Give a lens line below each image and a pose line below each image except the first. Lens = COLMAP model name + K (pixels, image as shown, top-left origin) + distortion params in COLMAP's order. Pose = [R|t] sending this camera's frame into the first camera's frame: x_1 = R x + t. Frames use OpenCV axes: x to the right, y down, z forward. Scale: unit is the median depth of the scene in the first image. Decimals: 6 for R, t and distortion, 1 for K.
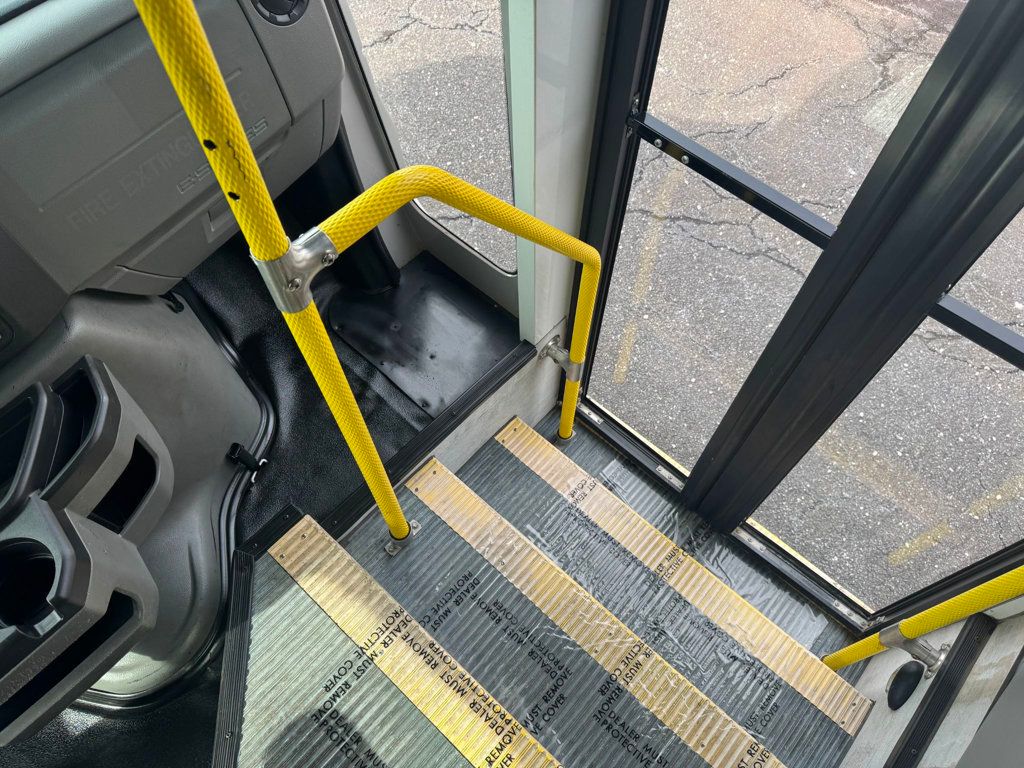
lens RADIAL K [[712.1, 0, 506.3], [0, 712.1, 388.4], [0, 0, 1]] dist [0.041064, -0.051372]
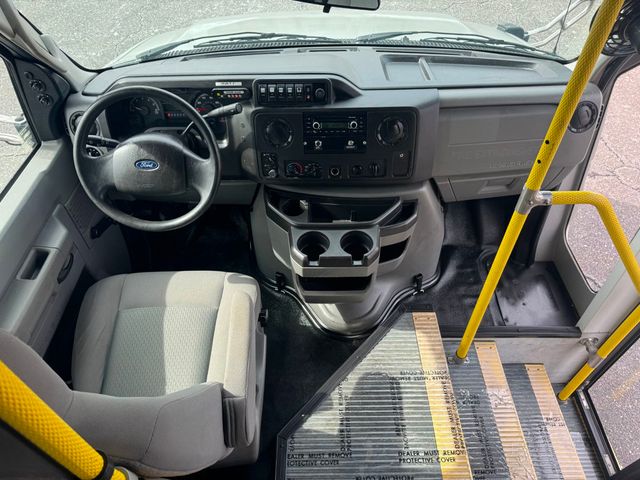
lens RADIAL K [[445.1, 0, 317.5], [0, 445.1, 242.8], [0, 0, 1]] dist [0.041064, -0.051372]
pose [[0.679912, 0.533453, -0.503137, 0.047026], [-0.635579, 0.770918, -0.041519, 0.316192], [0.365730, 0.348013, 0.863209, -0.387721]]
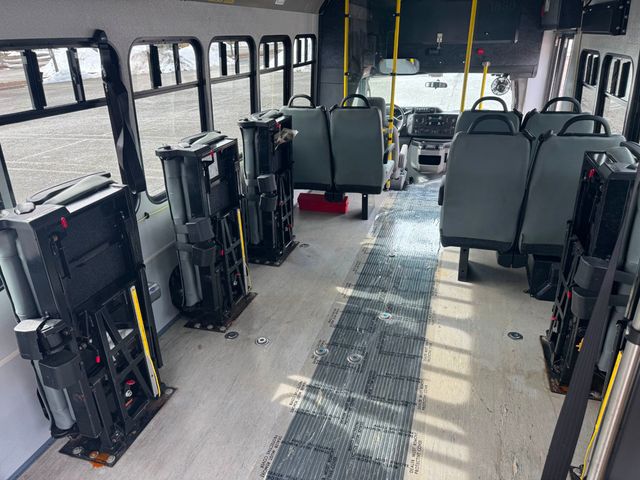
lens RADIAL K [[445.1, 0, 318.3], [0, 445.1, 238.9], [0, 0, 1]] dist [0.041064, -0.051372]
pose [[0.422285, 0.373388, -0.825988, 3.125551], [-0.786522, 0.603916, -0.129108, 2.321382], [0.450621, 0.704178, 0.548702, -1.671146]]
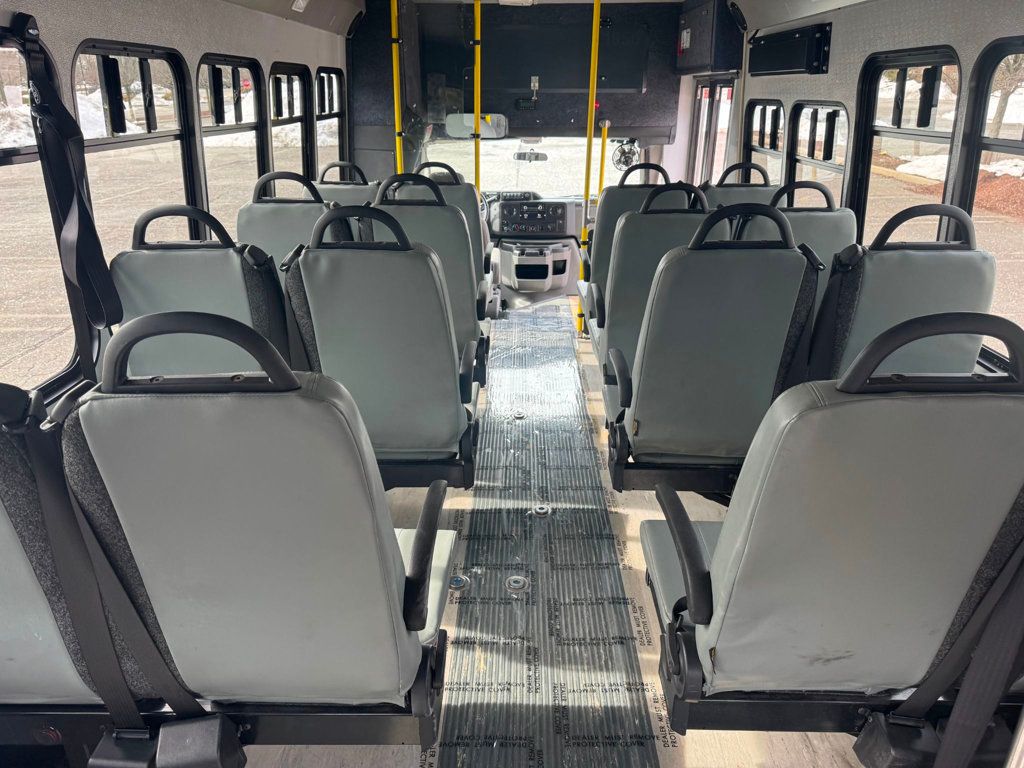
lens RADIAL K [[712.1, 0, 507.6], [0, 712.1, 386.5], [0, 0, 1]] dist [0.041064, -0.051372]
pose [[0.659327, 0.295291, -0.691442, 2.892255], [-0.664576, 0.658963, -0.352288, 2.608300], [0.351607, 0.691788, 0.630715, -1.712273]]
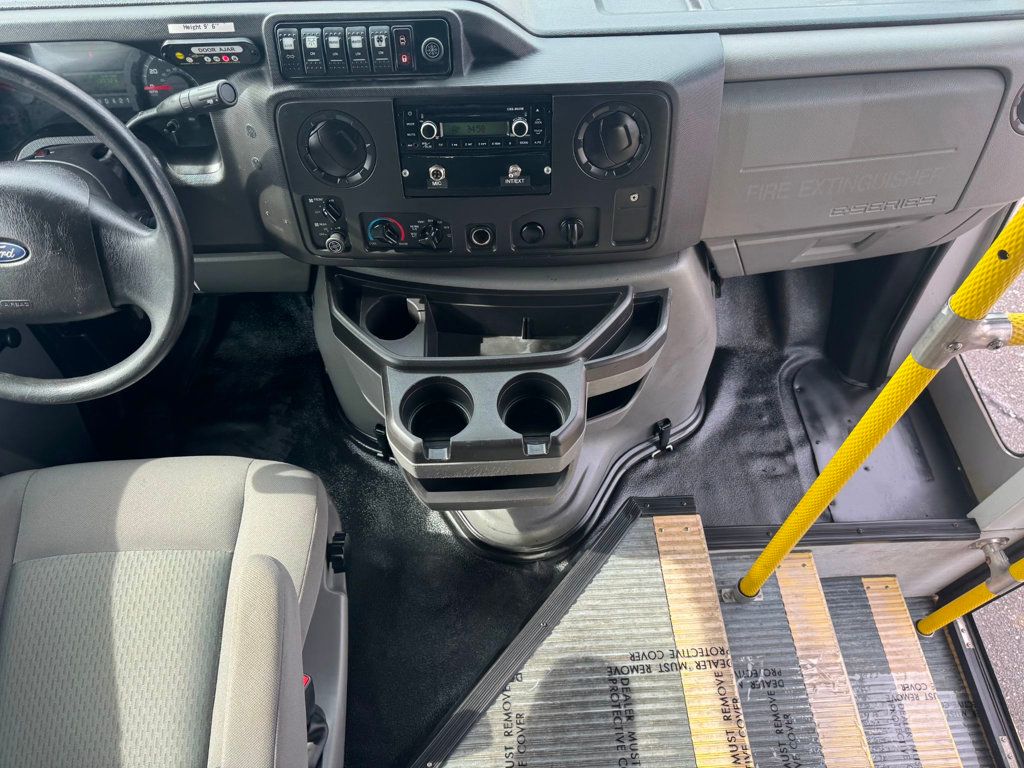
lens RADIAL K [[712.1, 0, 519.9], [0, 712.1, 385.3], [0, 0, 1]] dist [0.041064, -0.051372]
pose [[0.716024, 0.584169, -0.382173, -0.190448], [-0.613056, 0.788054, 0.055980, 0.138744], [0.333875, 0.194211, 0.922394, -0.102664]]
